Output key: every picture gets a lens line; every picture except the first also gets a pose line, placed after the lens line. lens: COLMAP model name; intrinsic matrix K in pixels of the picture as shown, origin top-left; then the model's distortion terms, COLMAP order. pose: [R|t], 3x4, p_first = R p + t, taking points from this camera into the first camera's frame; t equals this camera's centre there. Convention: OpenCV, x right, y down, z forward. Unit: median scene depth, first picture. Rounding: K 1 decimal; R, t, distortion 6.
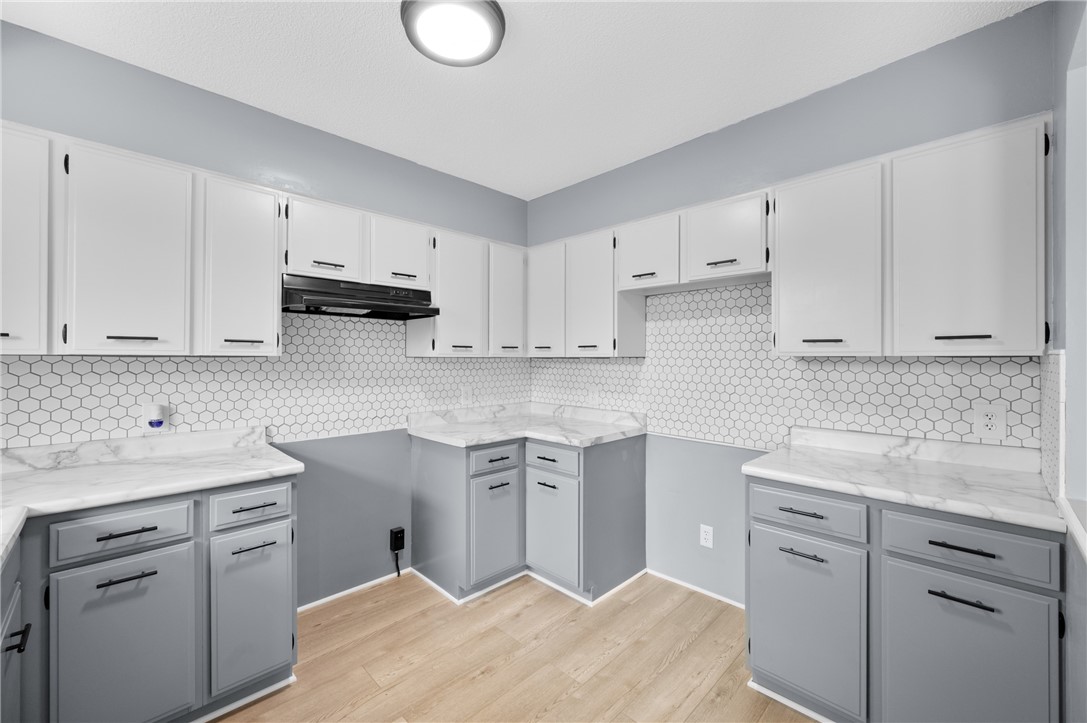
lens RADIAL K [[433.7, 0, 550.2], [0, 433.7, 354.0], [0, 0, 1]] dist [-0.007771, -0.000964]
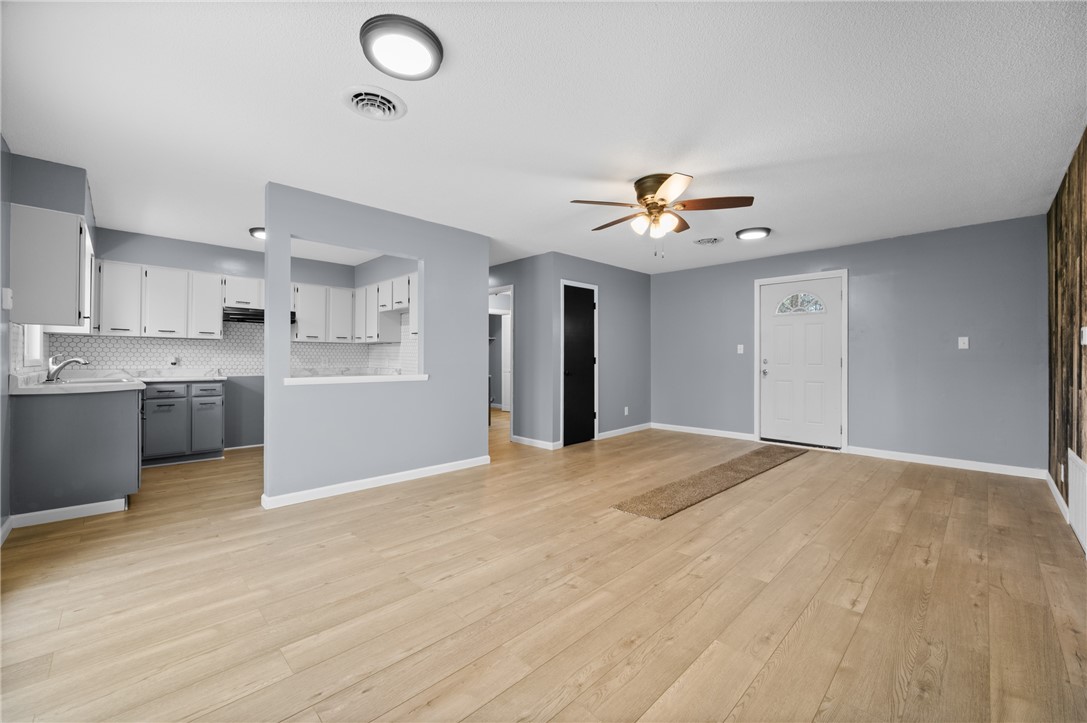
lens RADIAL K [[433.7, 0, 553.9], [0, 433.7, 353.7], [0, 0, 1]] dist [-0.007771, -0.000964]
pose [[0.999985, 0.004706, -0.002973, 1.092757], [-0.004707, 0.999989, -0.000186, 0.067331], [0.002972, 0.000200, 0.999996, -1.255245]]
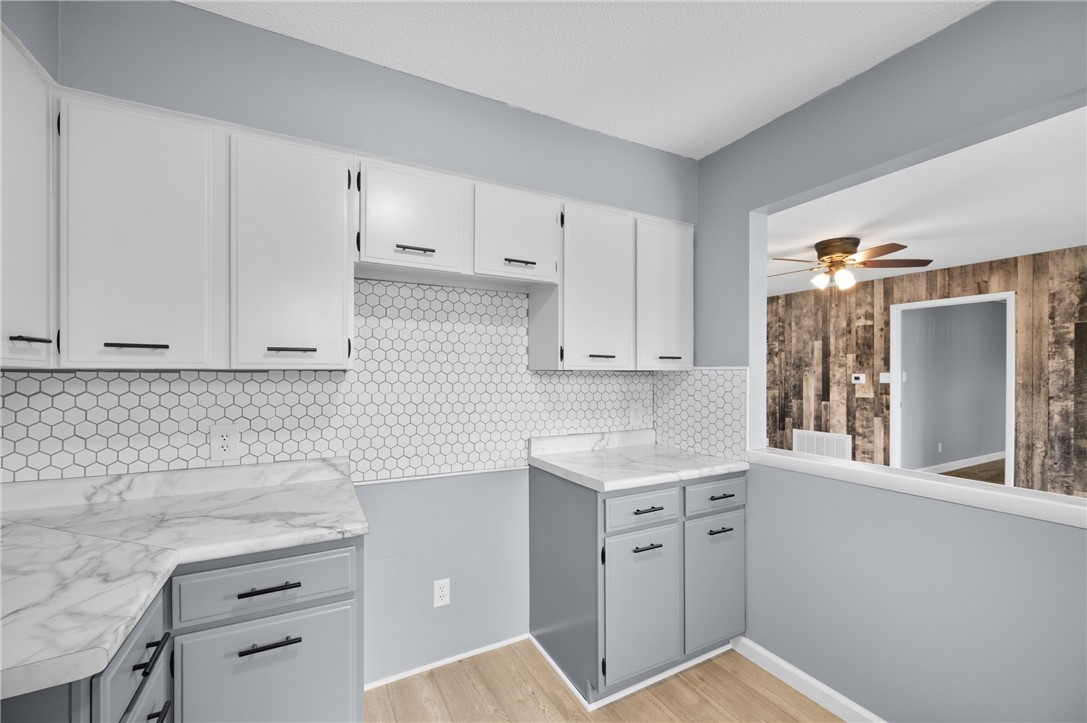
lens RADIAL K [[433.7, 0, 537.3], [0, 433.7, 371.4], [0, 0, 1]] dist [-0.007771, -0.000964]
pose [[0.301727, 0.004291, 0.953385, -0.426811], [-0.008560, 0.999962, -0.001792, 0.010423], [-0.953356, -0.007621, 0.301752, 0.707944]]
